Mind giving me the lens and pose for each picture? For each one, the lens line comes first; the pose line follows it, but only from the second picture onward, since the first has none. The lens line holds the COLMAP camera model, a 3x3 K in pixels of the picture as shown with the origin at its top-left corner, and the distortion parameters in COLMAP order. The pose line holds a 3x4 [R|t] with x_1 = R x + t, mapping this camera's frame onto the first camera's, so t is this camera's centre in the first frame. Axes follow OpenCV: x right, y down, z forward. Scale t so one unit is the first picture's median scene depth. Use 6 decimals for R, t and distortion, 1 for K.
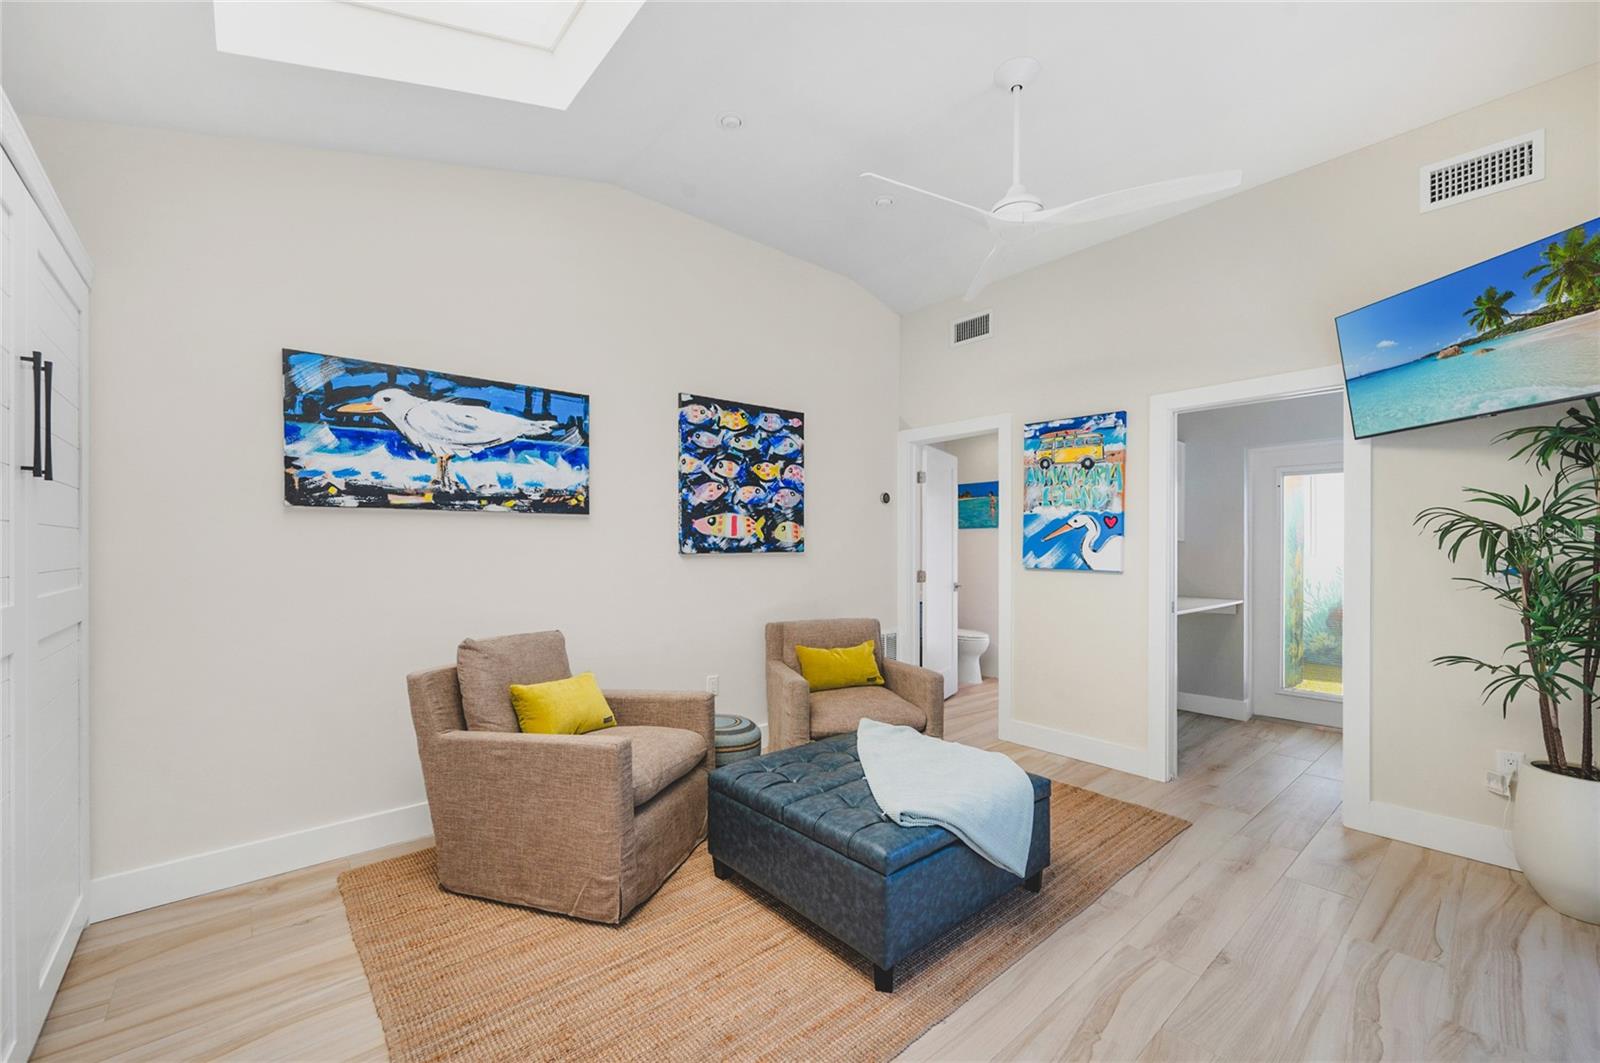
lens RADIAL K [[638.9, 0, 803.9], [0, 638.9, 550.4], [0, 0, 1]] dist [0.000859, 0.000236]
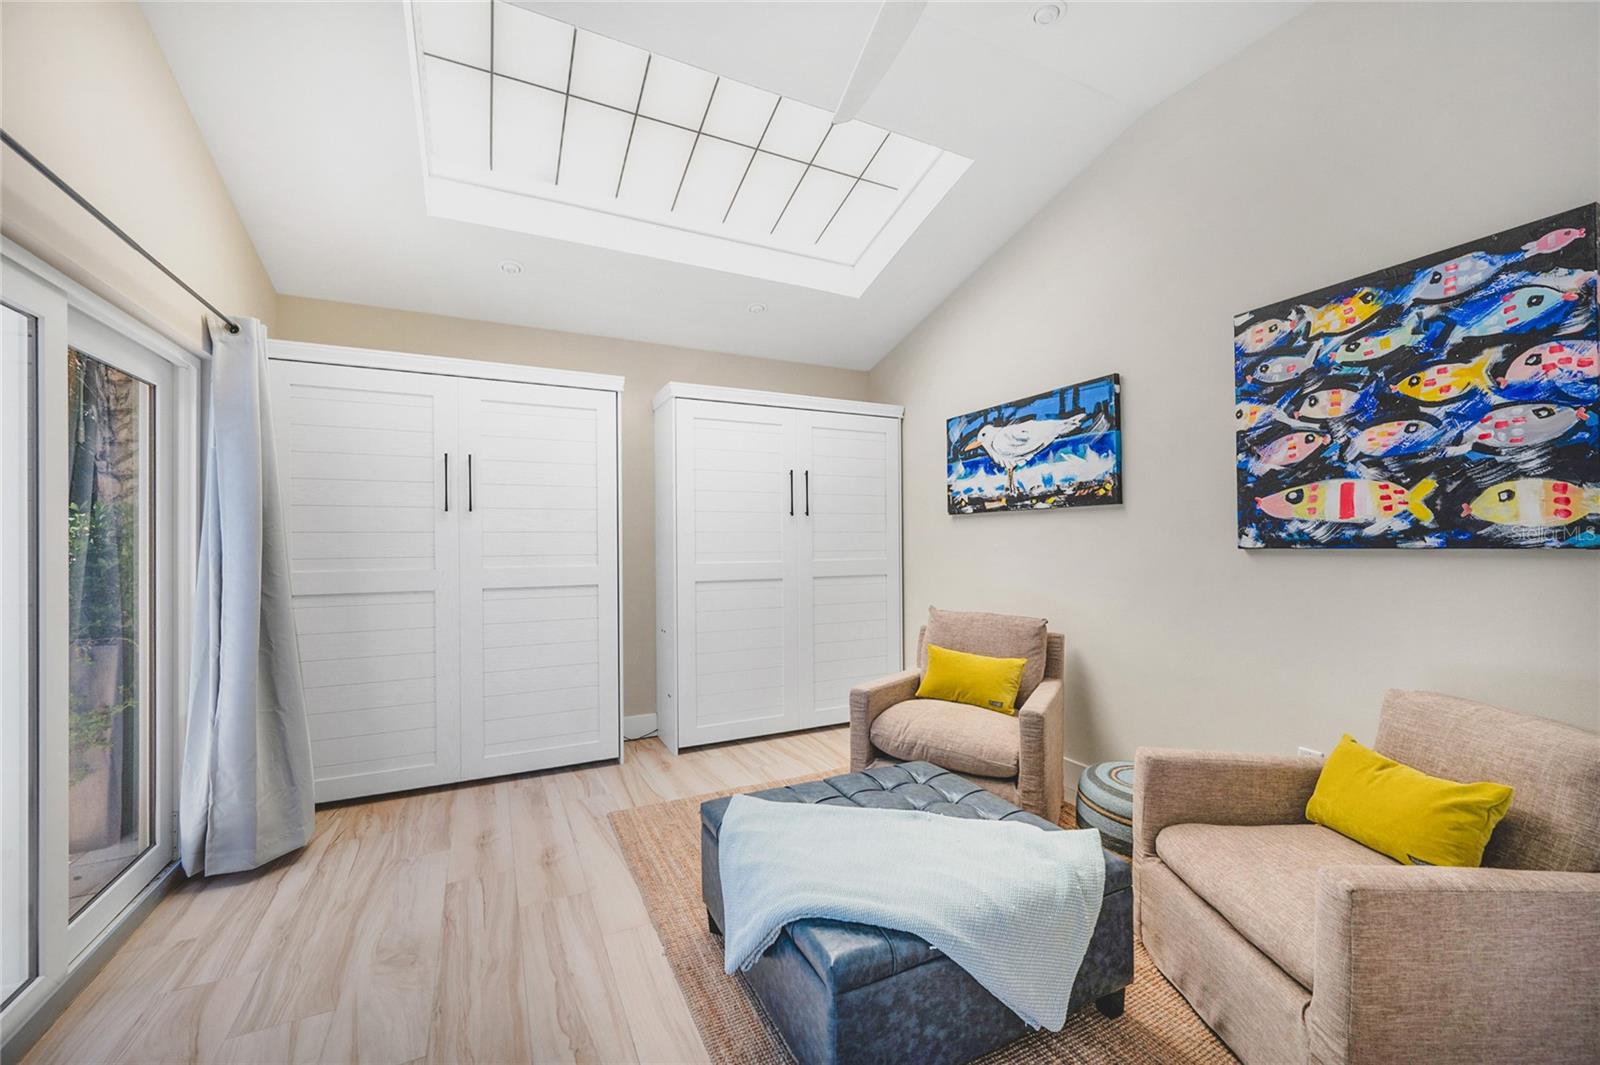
lens RADIAL K [[638.9, 0, 808.4], [0, 638.9, 535.3], [0, 0, 1]] dist [0.000859, 0.000236]
pose [[-0.240532, -0.005722, -0.970624, 0.567438], [0.003495, 0.999971, -0.006762, -0.005689], [0.970635, -0.005018, -0.240505, 0.688582]]
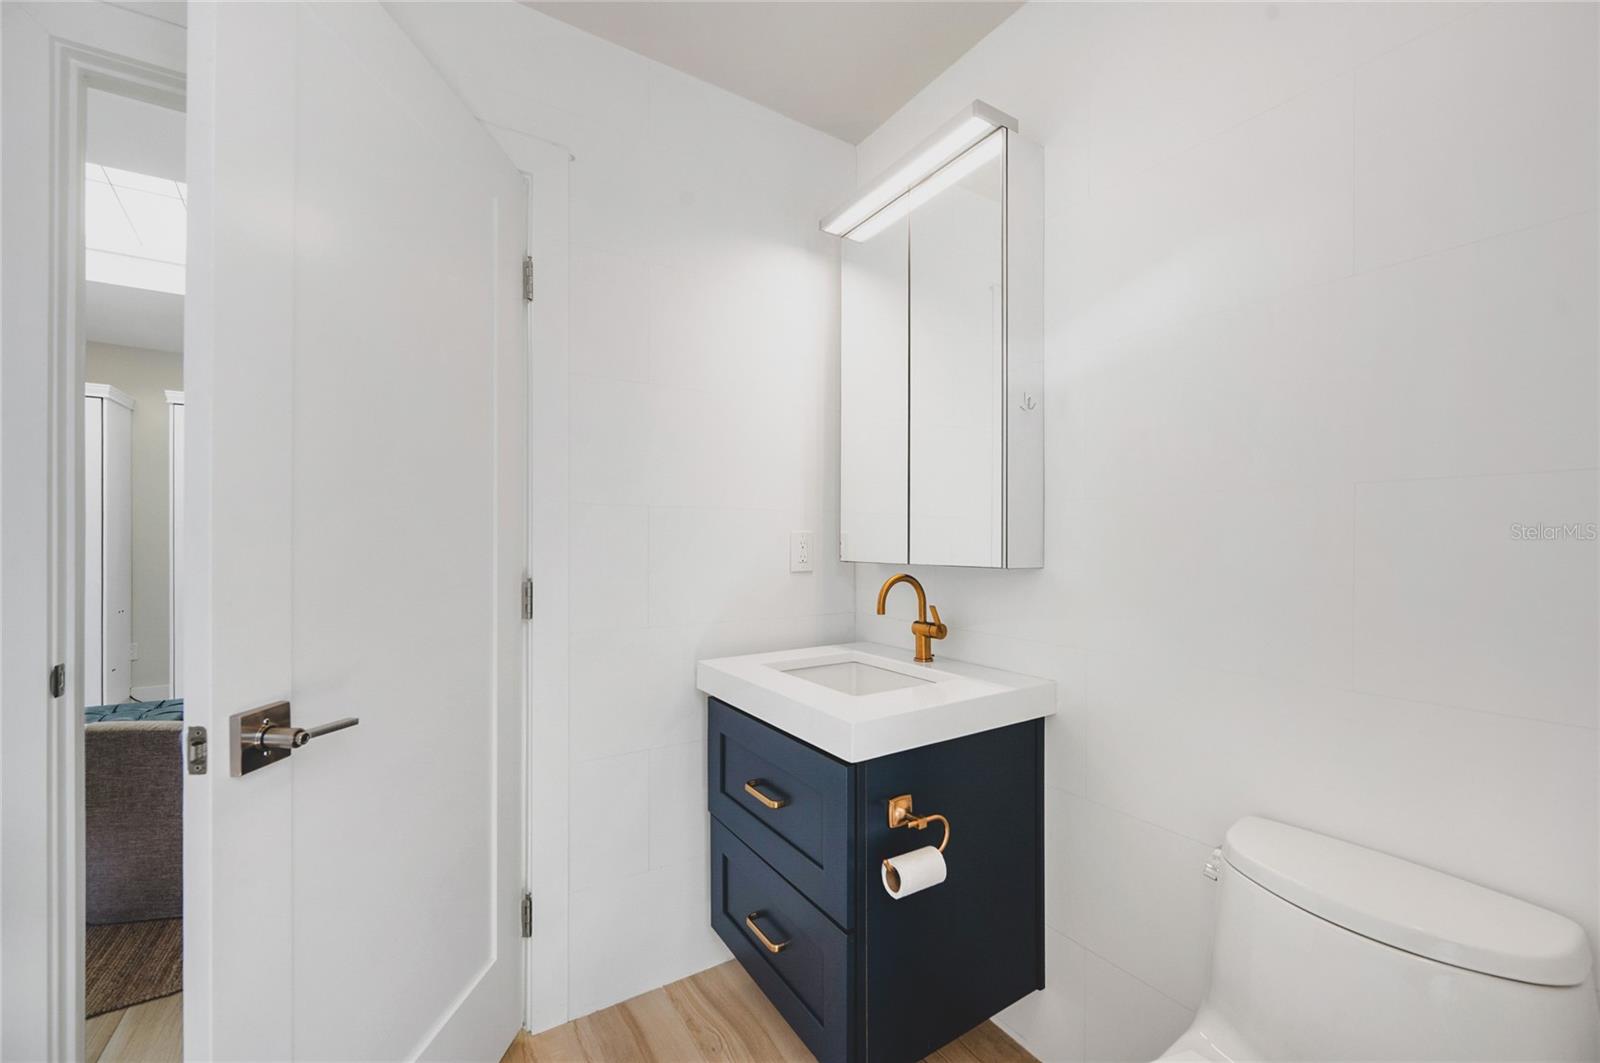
lens RADIAL K [[638.9, 0, 804.7], [0, 638.9, 541.5], [0, 0, 1]] dist [0.000859, 0.000236]
pose [[-0.149079, -0.002873, -0.988821, 0.616263], [-0.003453, 0.999991, -0.002385, 0.017068], [0.988819, 0.003059, -0.149087, 1.583405]]
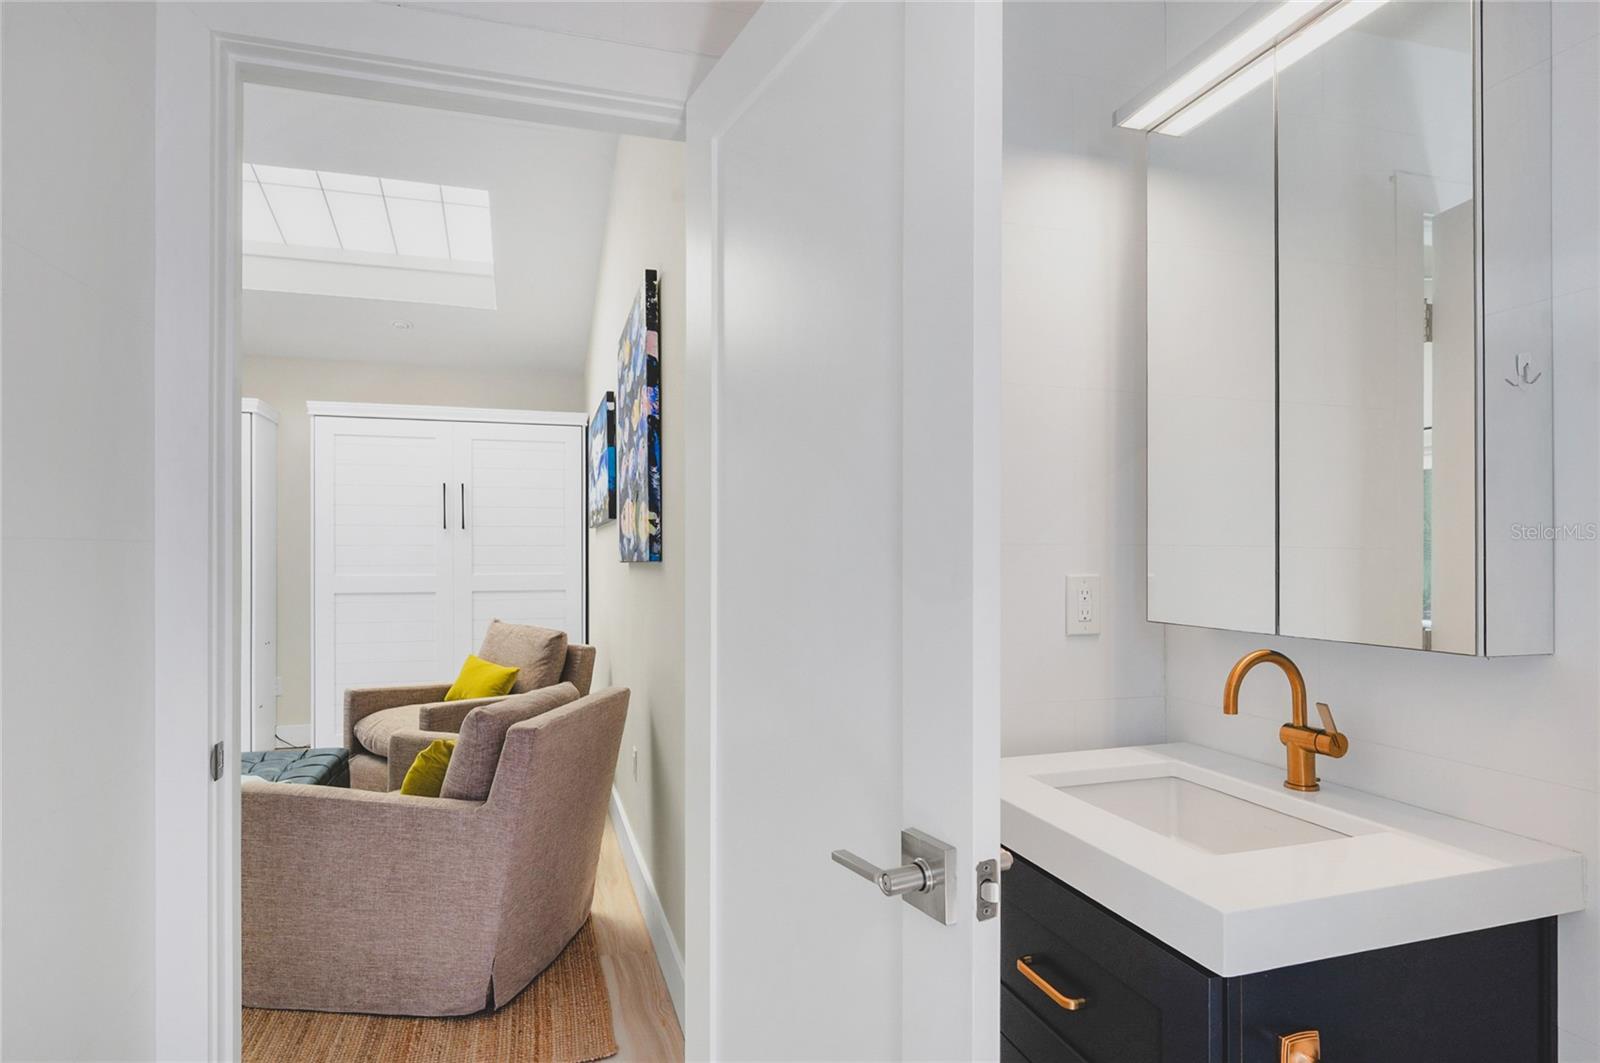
lens RADIAL K [[848.2, 0, 787.6], [0, 848.2, 545.3], [0, 0, 1]] dist [-0.004418, 0.002828]
pose [[-0.403823, -0.010326, -0.914779, 0.595331], [0.000946, 0.999931, -0.011705, -0.001616], [0.914837, -0.005592, -0.403785, 1.546581]]
